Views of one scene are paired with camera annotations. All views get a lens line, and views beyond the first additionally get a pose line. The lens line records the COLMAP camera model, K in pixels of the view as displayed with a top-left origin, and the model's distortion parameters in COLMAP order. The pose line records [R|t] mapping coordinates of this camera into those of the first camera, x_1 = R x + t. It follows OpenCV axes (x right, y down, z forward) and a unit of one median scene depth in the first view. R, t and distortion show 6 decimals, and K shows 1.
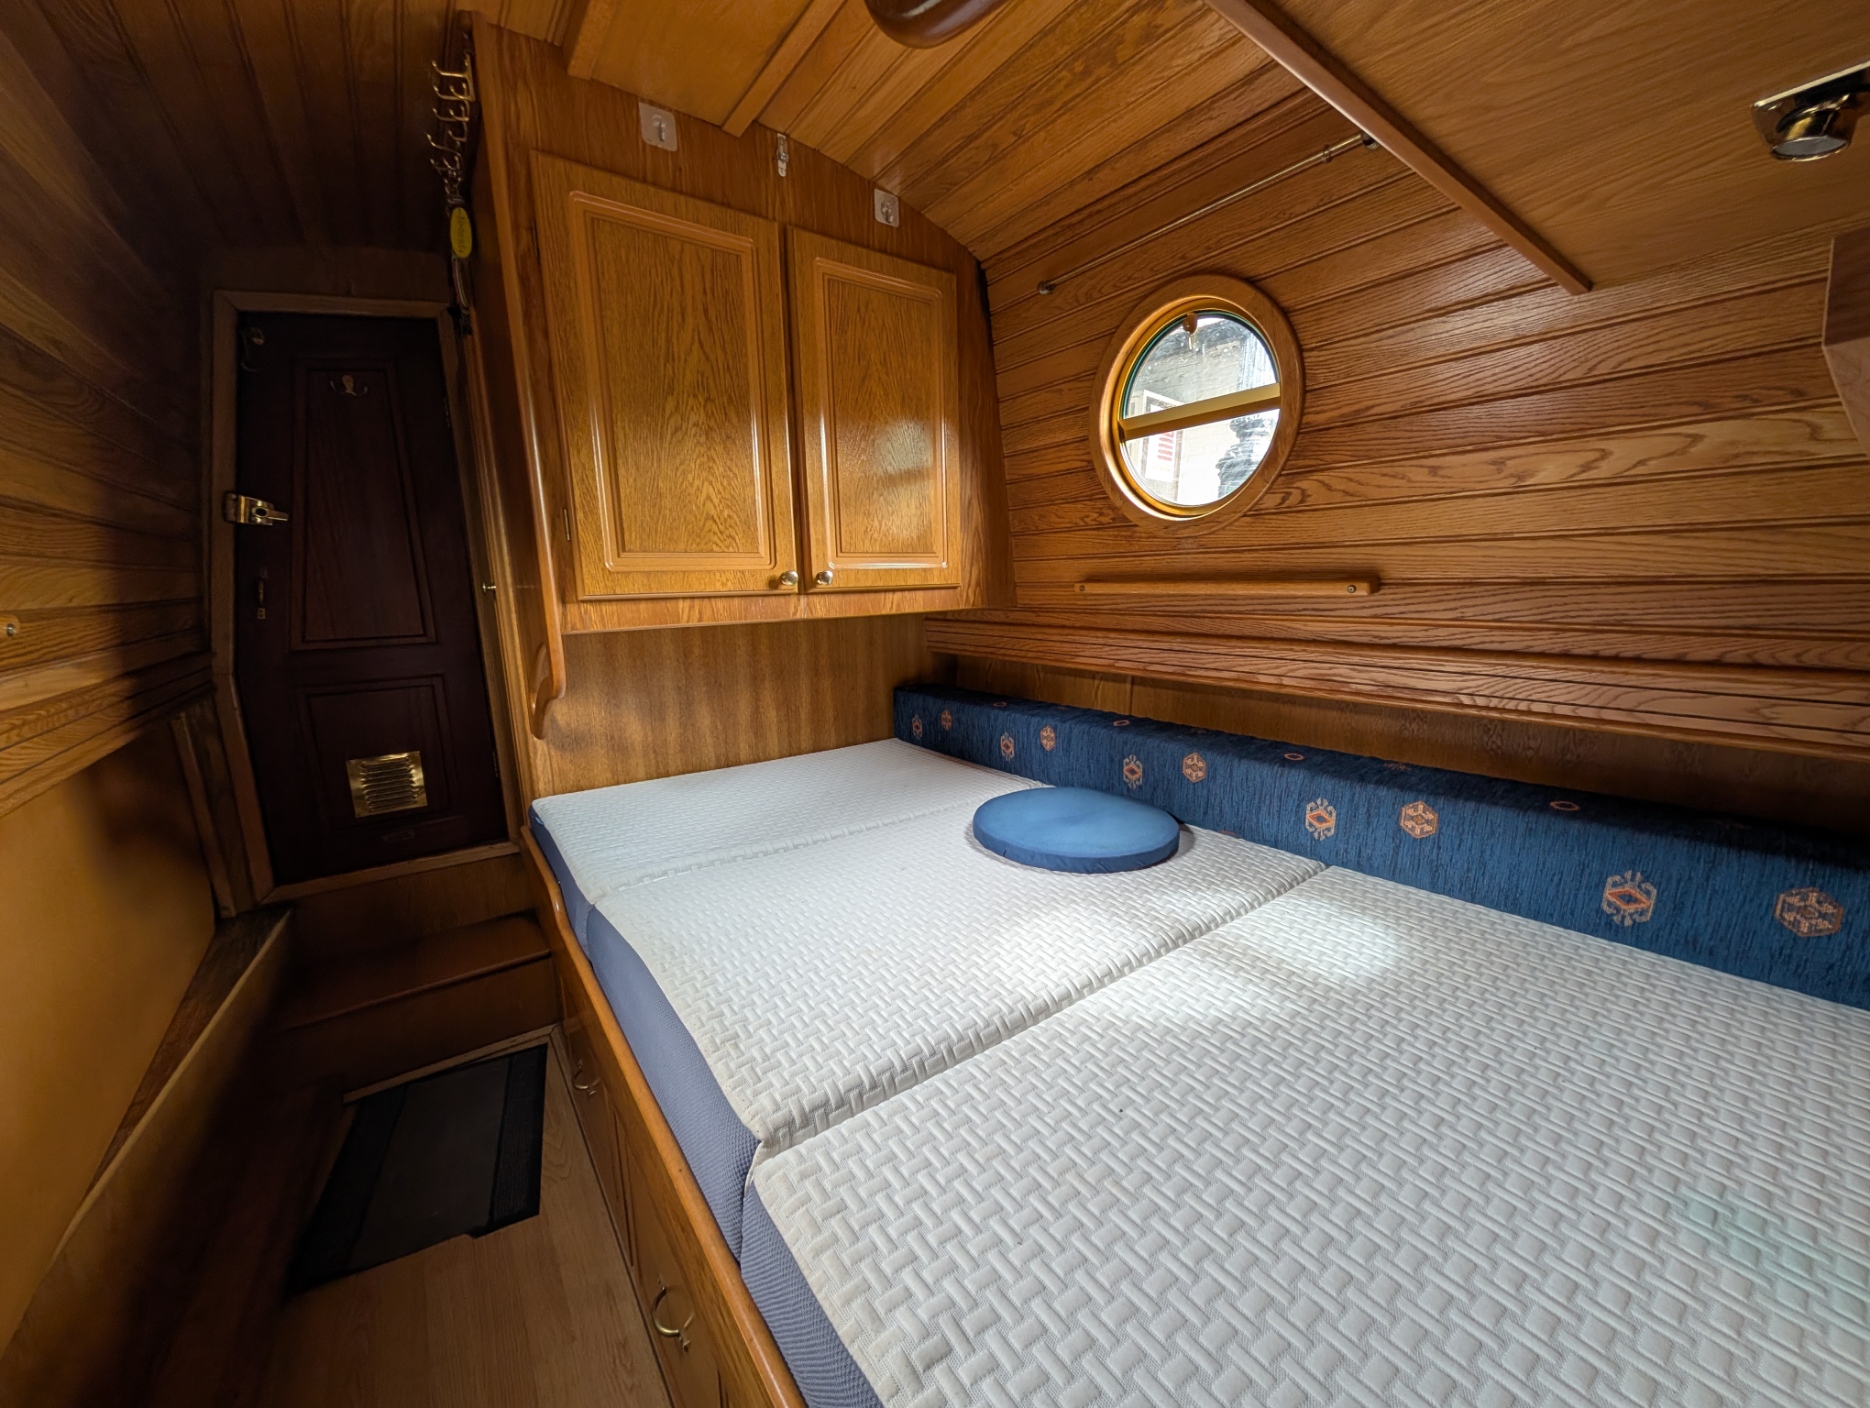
lens RADIAL K [[709.0, 0, 947.7], [0, 709.0, 705.5], [0, 0, 1]] dist [-0.000742, 0.000039]
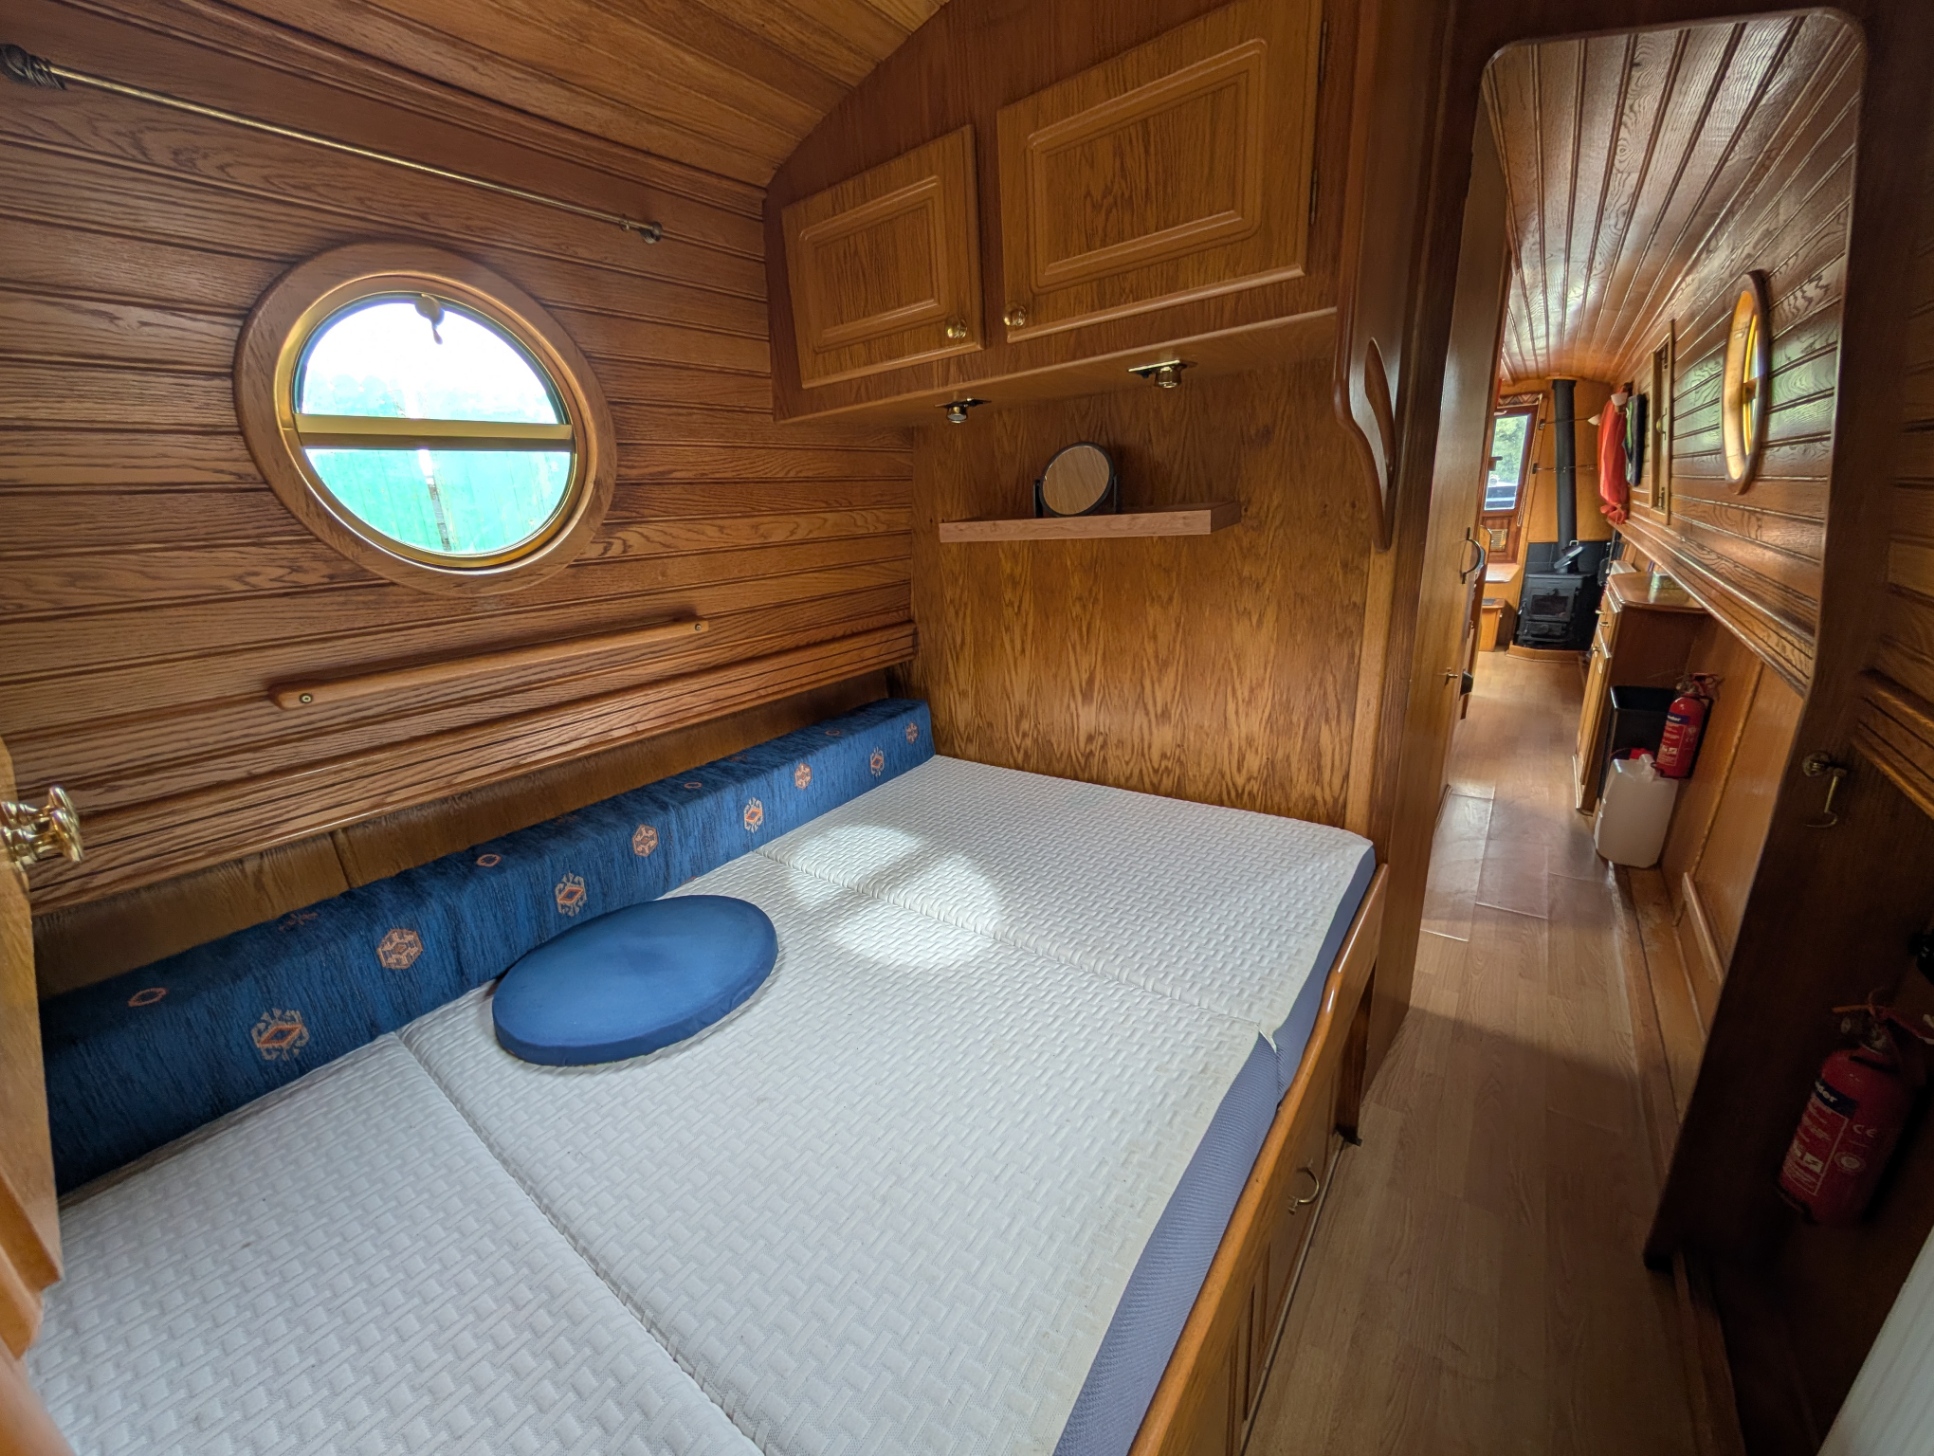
lens RADIAL K [[733.3, 0, 968.5], [0, 733.3, 734.8], [0, 0, 1]] dist [-0.000742, 0.000039]
pose [[-0.267824, -0.246703, 0.931347, -0.662167], [0.240734, 0.918865, 0.312624, -0.252400], [-0.932908, 0.307935, -0.186705, 0.804430]]
